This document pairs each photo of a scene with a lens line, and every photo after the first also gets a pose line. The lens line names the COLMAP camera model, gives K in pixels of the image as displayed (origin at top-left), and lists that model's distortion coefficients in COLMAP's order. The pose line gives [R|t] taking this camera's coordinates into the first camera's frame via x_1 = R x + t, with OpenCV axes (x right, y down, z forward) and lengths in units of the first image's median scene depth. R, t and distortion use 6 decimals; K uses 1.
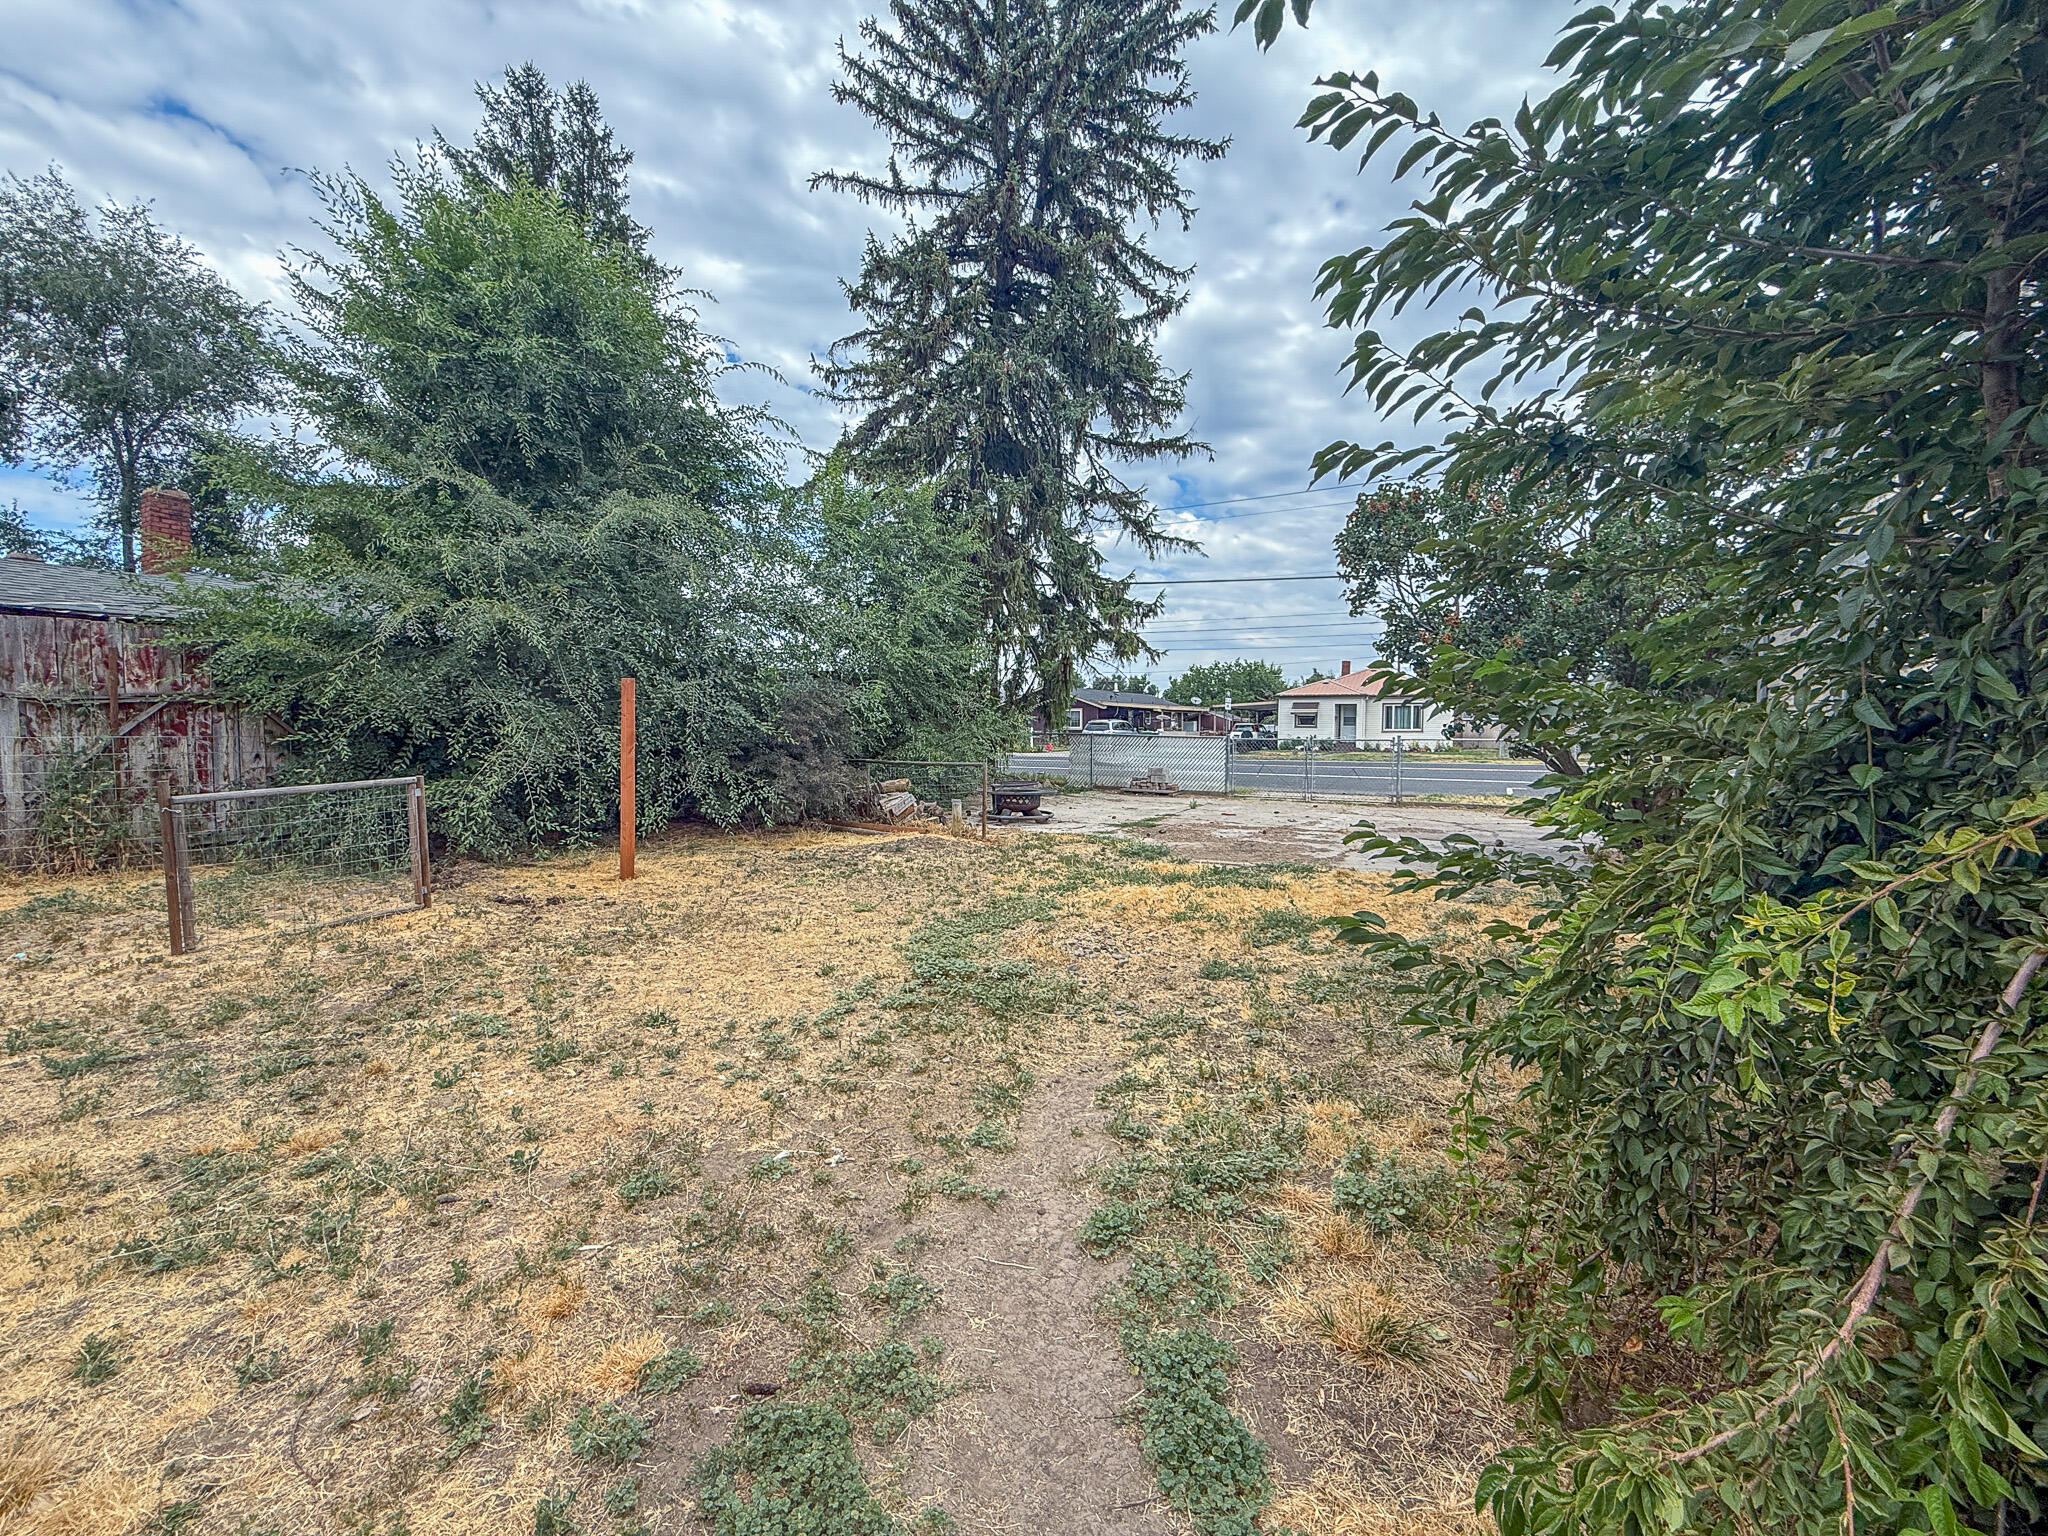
lens RADIAL K [[812.7, 0, 1025.0], [0, 812.7, 775.4], [0, 0, 1]] dist [0.001502, -0.000147]
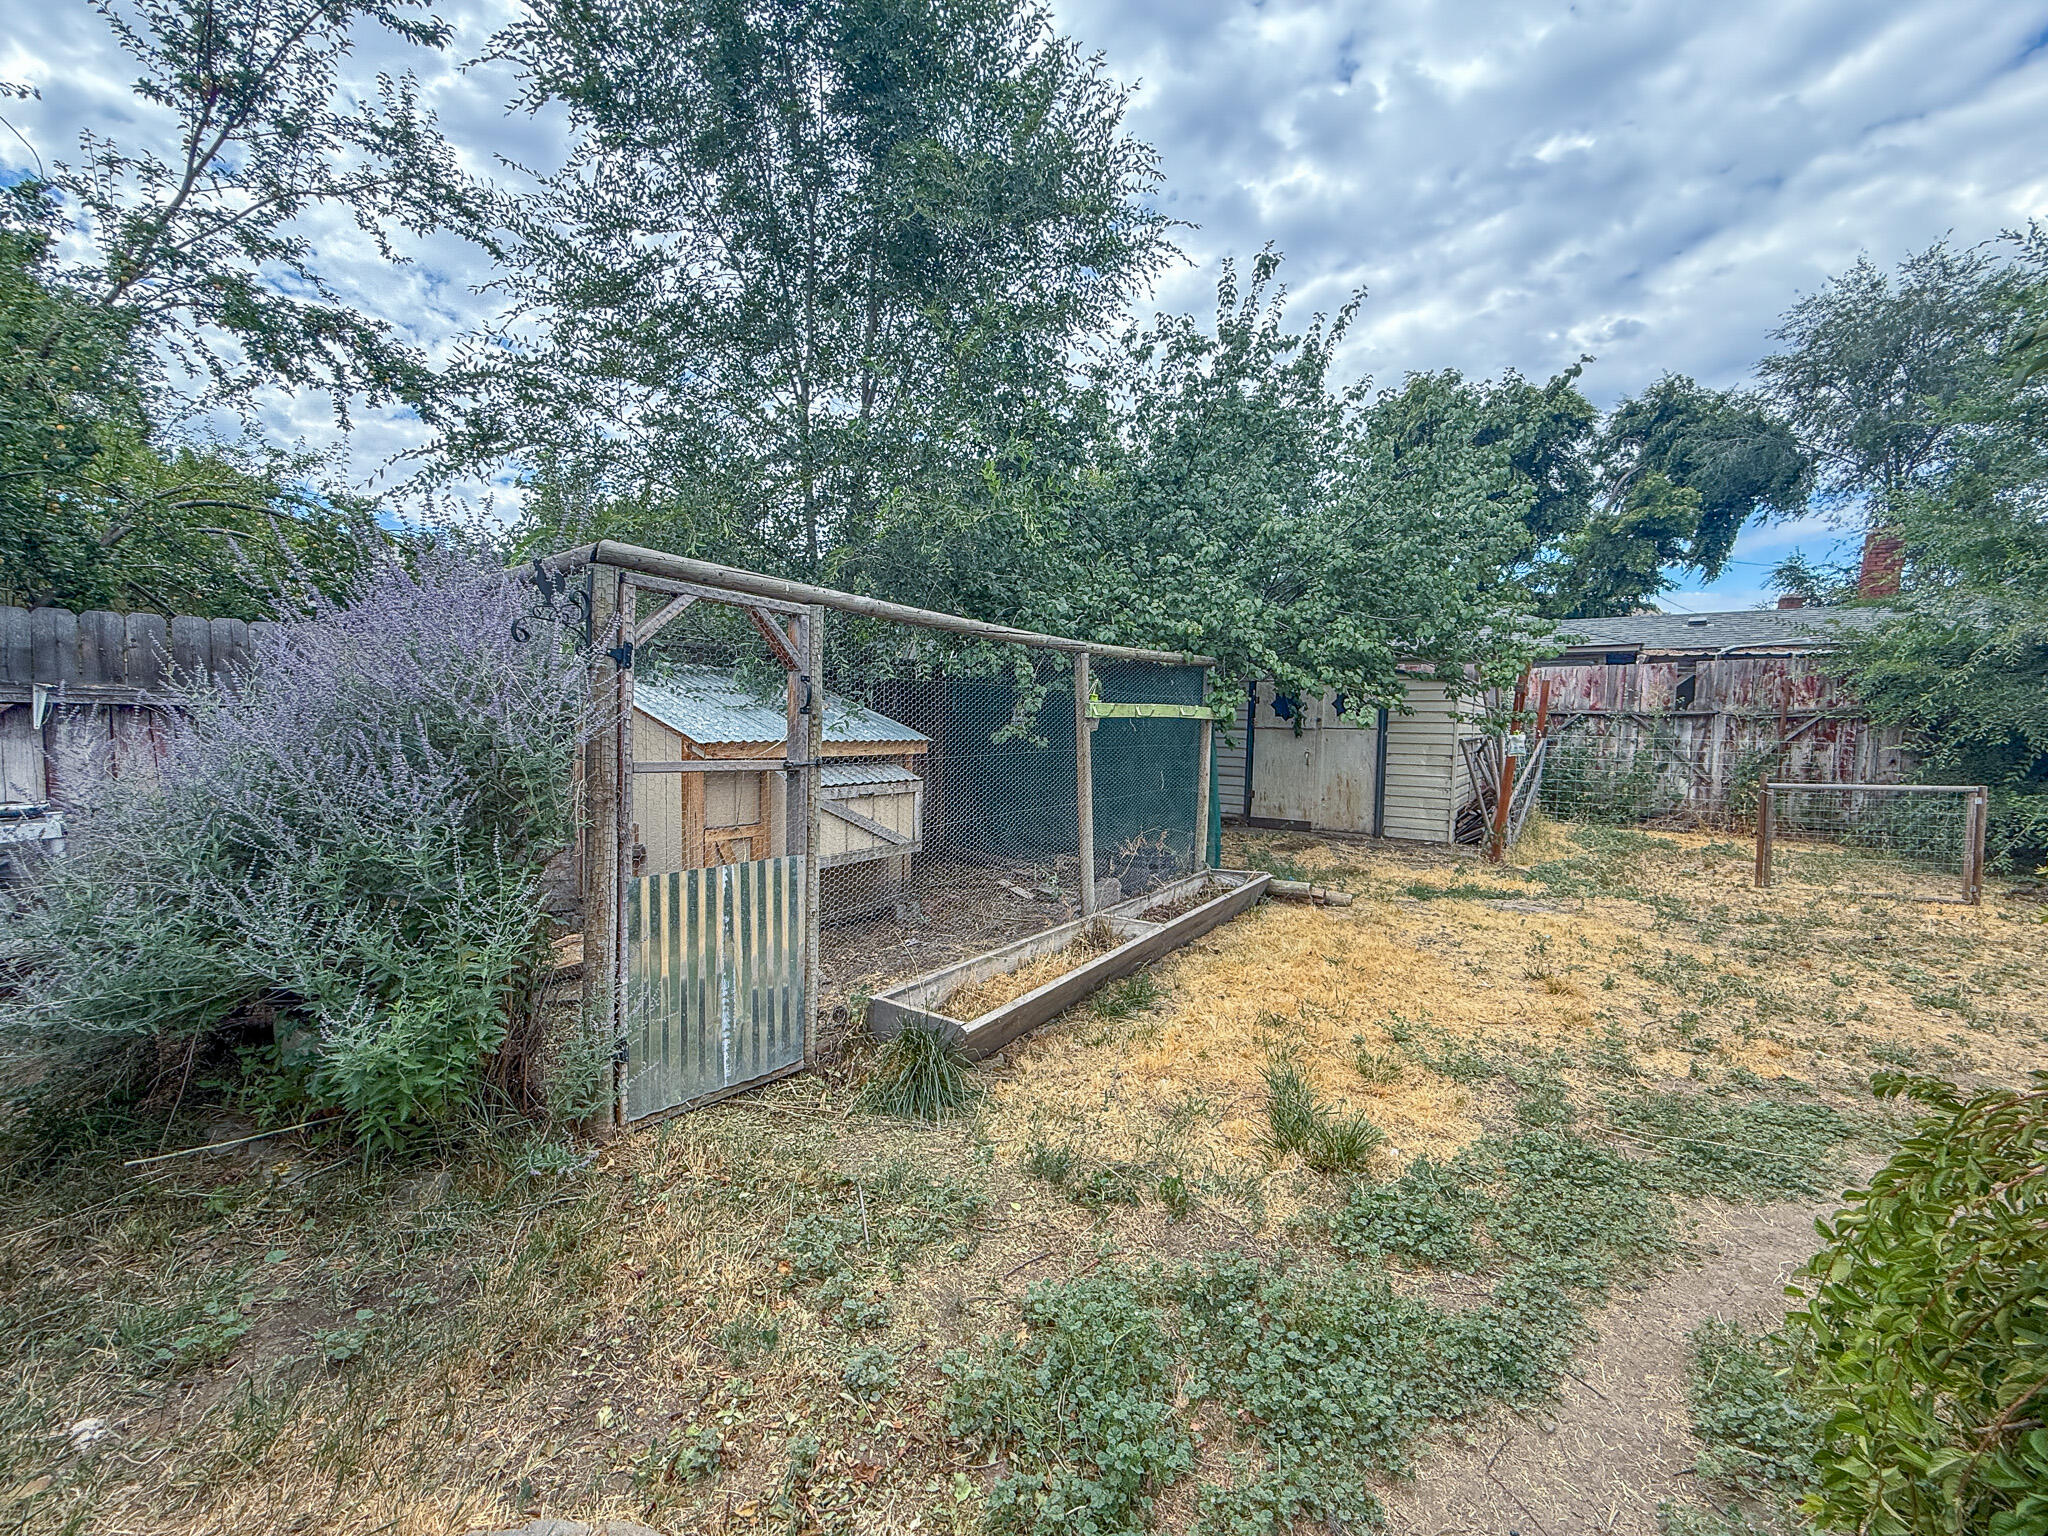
lens RADIAL K [[812.7, 0, 1021.5], [0, 812.7, 772.6], [0, 0, 1]] dist [0.001502, -0.000147]
pose [[-0.086799, 0.064916, -0.994109, 0.361060], [-0.067777, 0.995178, 0.070903, -0.005720], [0.993918, 0.073532, -0.081980, -0.159685]]
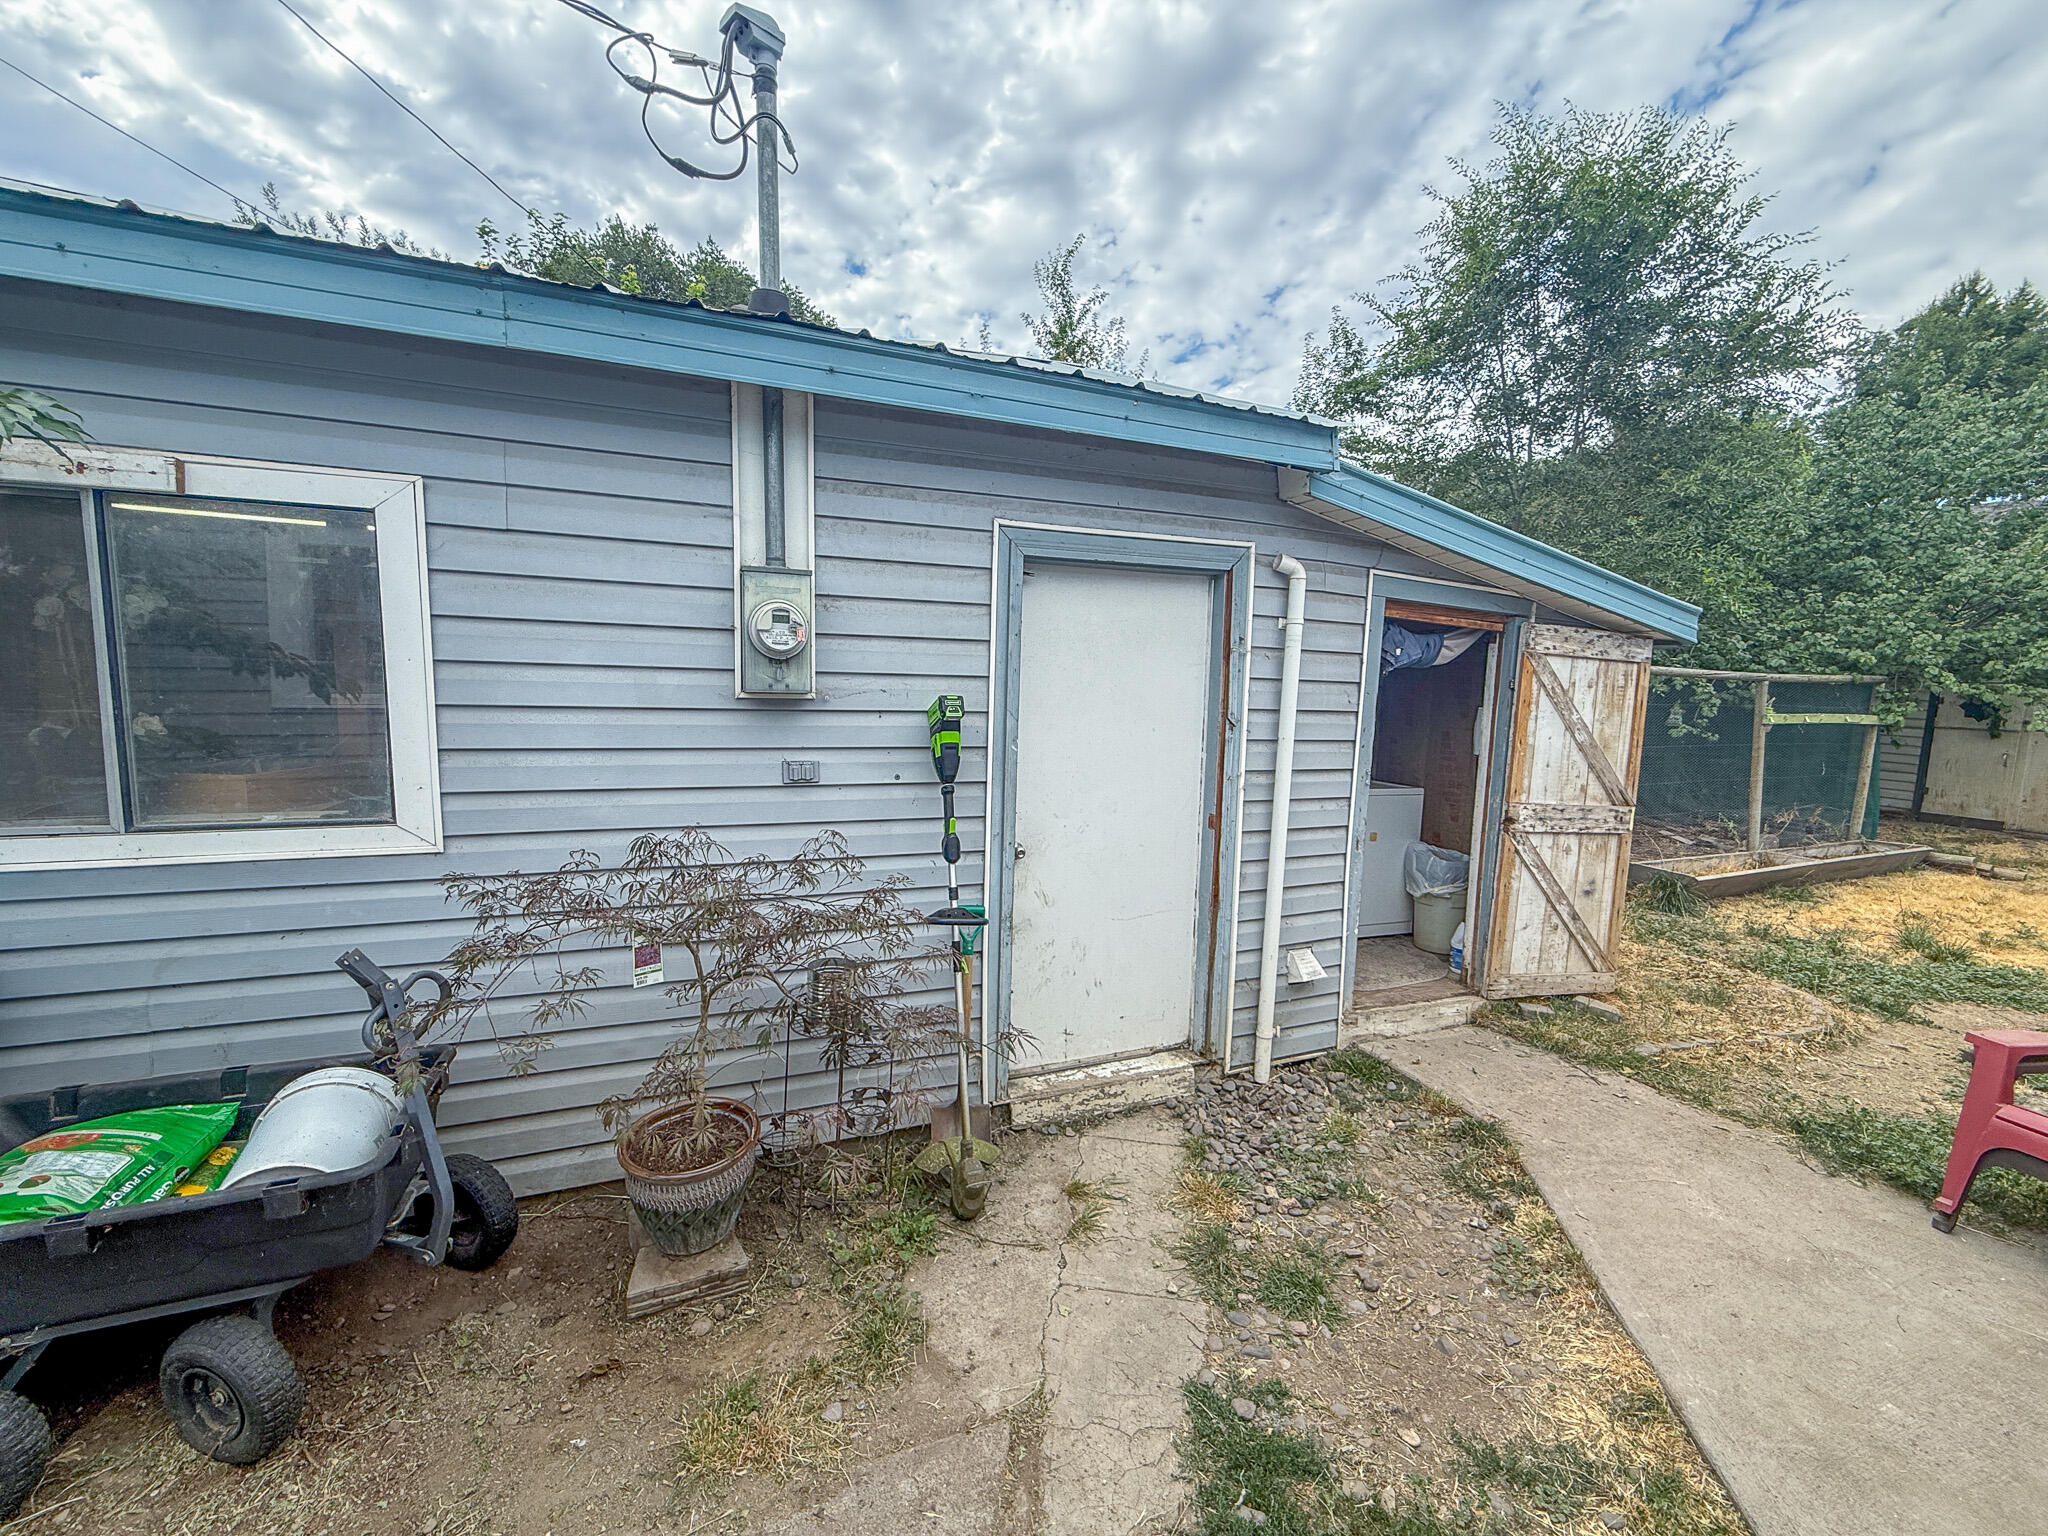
lens RADIAL K [[812.7, 0, 1030.8], [0, 812.7, 767.5], [0, 0, 1]] dist [0.001502, -0.000147]
pose [[-0.613610, 0.070109, -0.786491, 1.102734], [-0.068071, 0.987645, 0.141149, -0.035890], [0.786670, 0.140148, -0.601256, -0.272385]]
